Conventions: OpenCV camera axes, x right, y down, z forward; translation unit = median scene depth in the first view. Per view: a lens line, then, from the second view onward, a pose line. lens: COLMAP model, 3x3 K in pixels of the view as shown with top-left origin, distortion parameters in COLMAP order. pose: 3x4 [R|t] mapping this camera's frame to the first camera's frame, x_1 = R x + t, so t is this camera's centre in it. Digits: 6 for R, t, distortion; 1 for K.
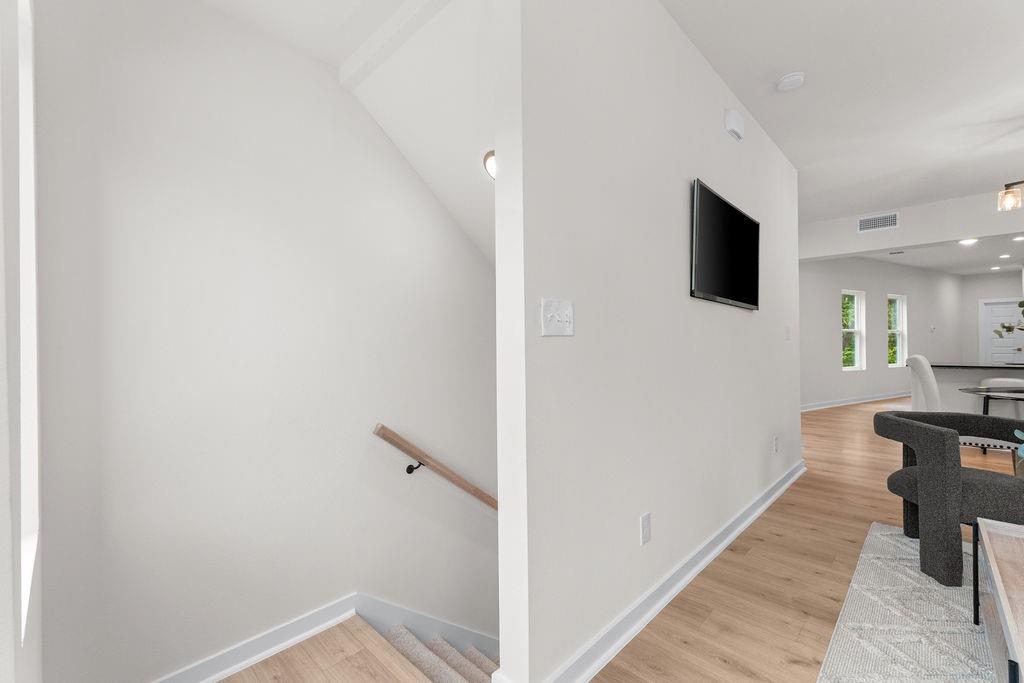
lens RADIAL K [[434.0, 0, 512.5], [0, 434.0, 343.7], [0, 0, 1]] dist [0.004711, 0.000043]
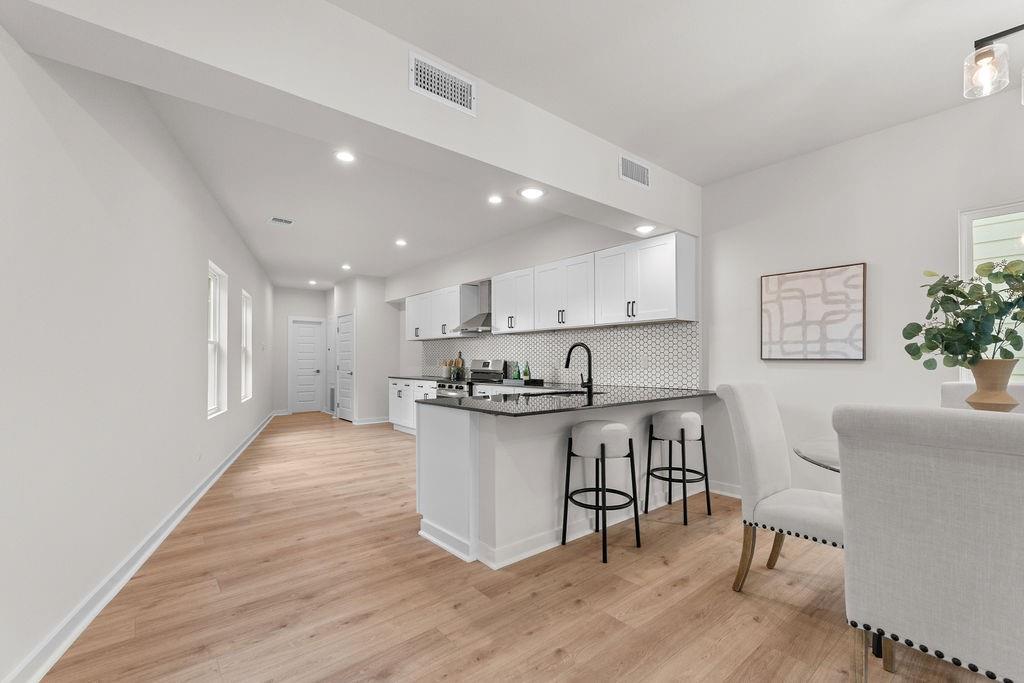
lens RADIAL K [[448.1, 0, 518.3], [0, 448.1, 357.9], [0, 0, 1]] dist [0.000406, -0.000067]
pose [[0.098800, 0.017889, 0.994946, 0.739446], [-0.003321, 0.999839, -0.017647, -0.002426], [-0.995102, -0.001561, 0.098844, 1.597115]]
